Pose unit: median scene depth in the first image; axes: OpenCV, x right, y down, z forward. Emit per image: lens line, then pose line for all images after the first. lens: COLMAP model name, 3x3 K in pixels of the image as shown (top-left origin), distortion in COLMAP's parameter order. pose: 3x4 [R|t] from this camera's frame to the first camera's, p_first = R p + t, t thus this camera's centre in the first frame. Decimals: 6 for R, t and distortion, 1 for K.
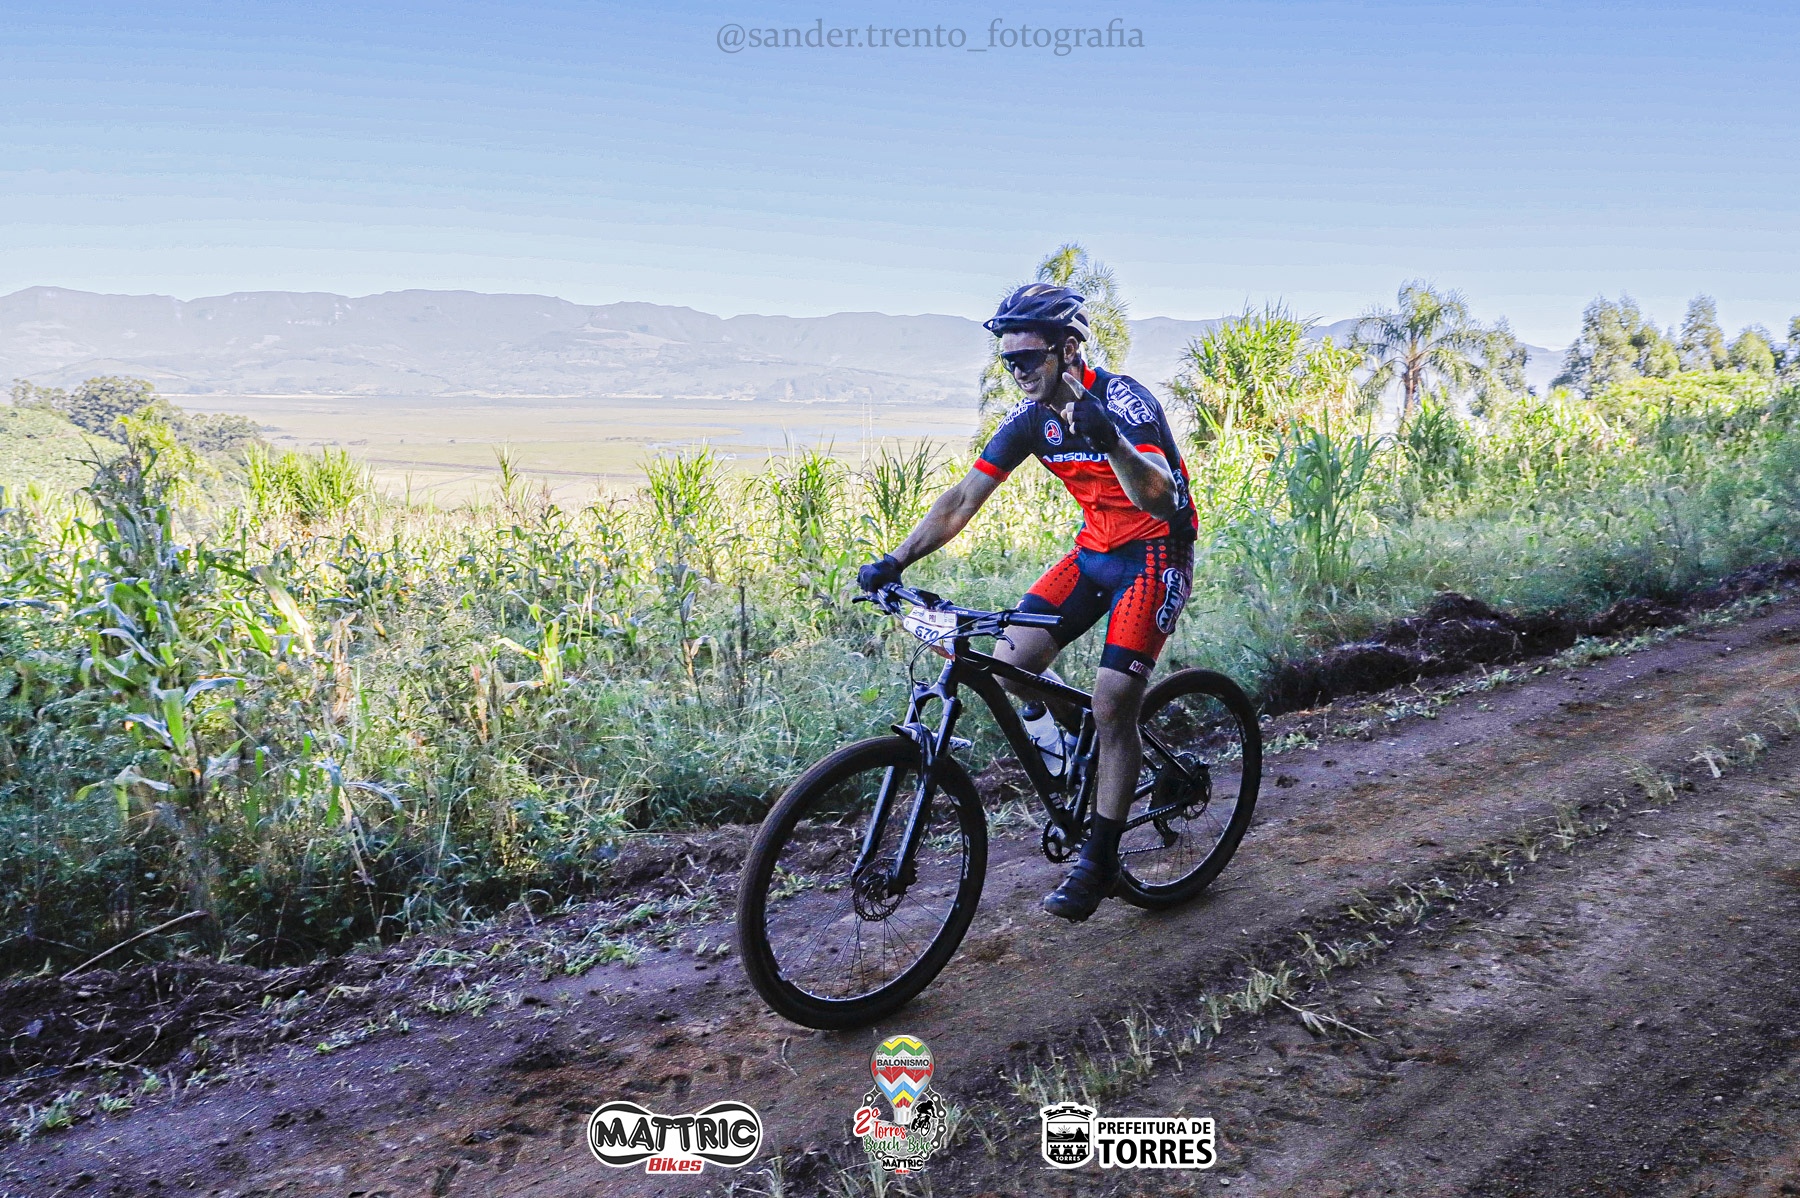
lens RADIAL K [[1240.7, 0, 900.0], [0, 1240.7, 599.0], [0, 0, 1]] dist [-0.006644, 0.003926]
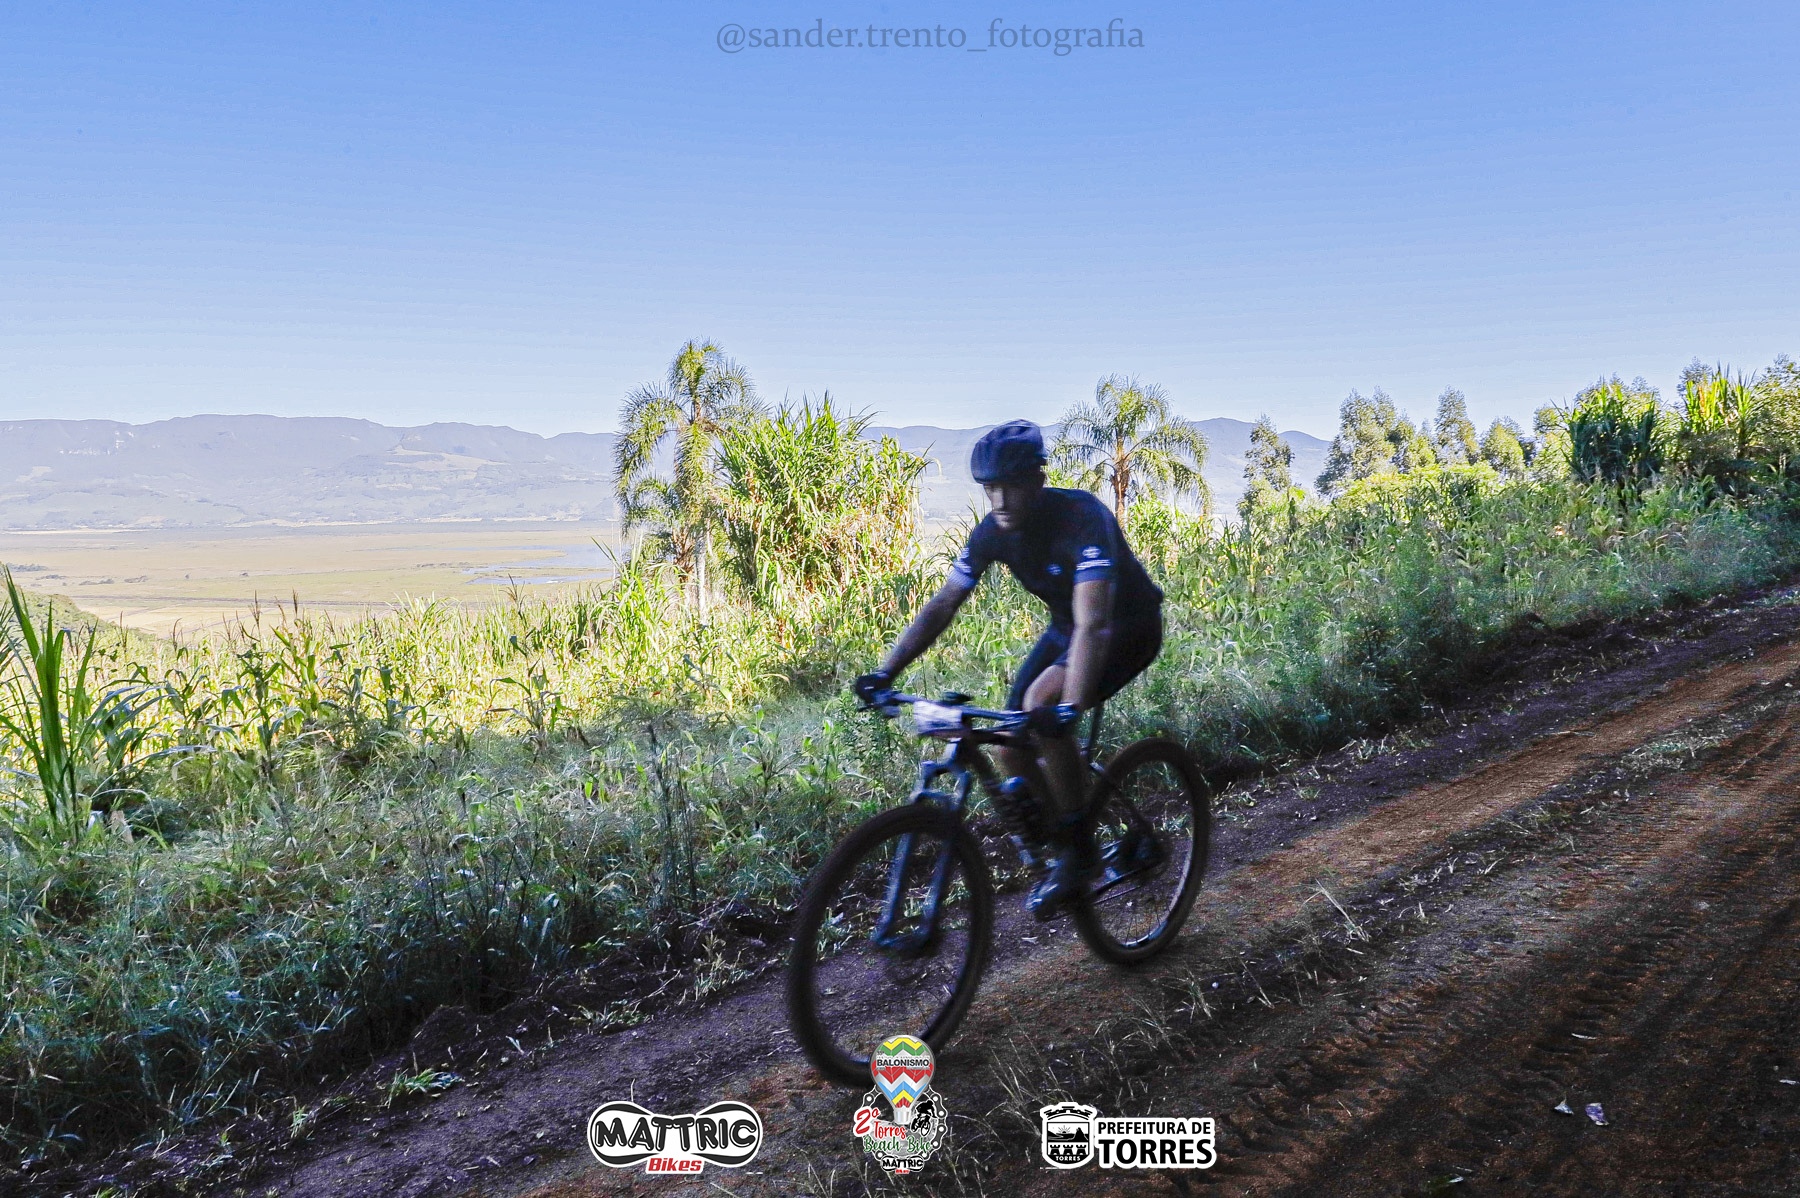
lens RADIAL K [[1271.2, 0, 900.0], [0, 1271.2, 599.0], [0, 0, 1]] dist [-0.005804, -0.000446]
pose [[0.992126, -0.038464, 0.119193, 1.400304], [0.049171, 0.994886, -0.088224, -0.168419], [-0.115190, 0.093390, 0.988944, 0.984845]]
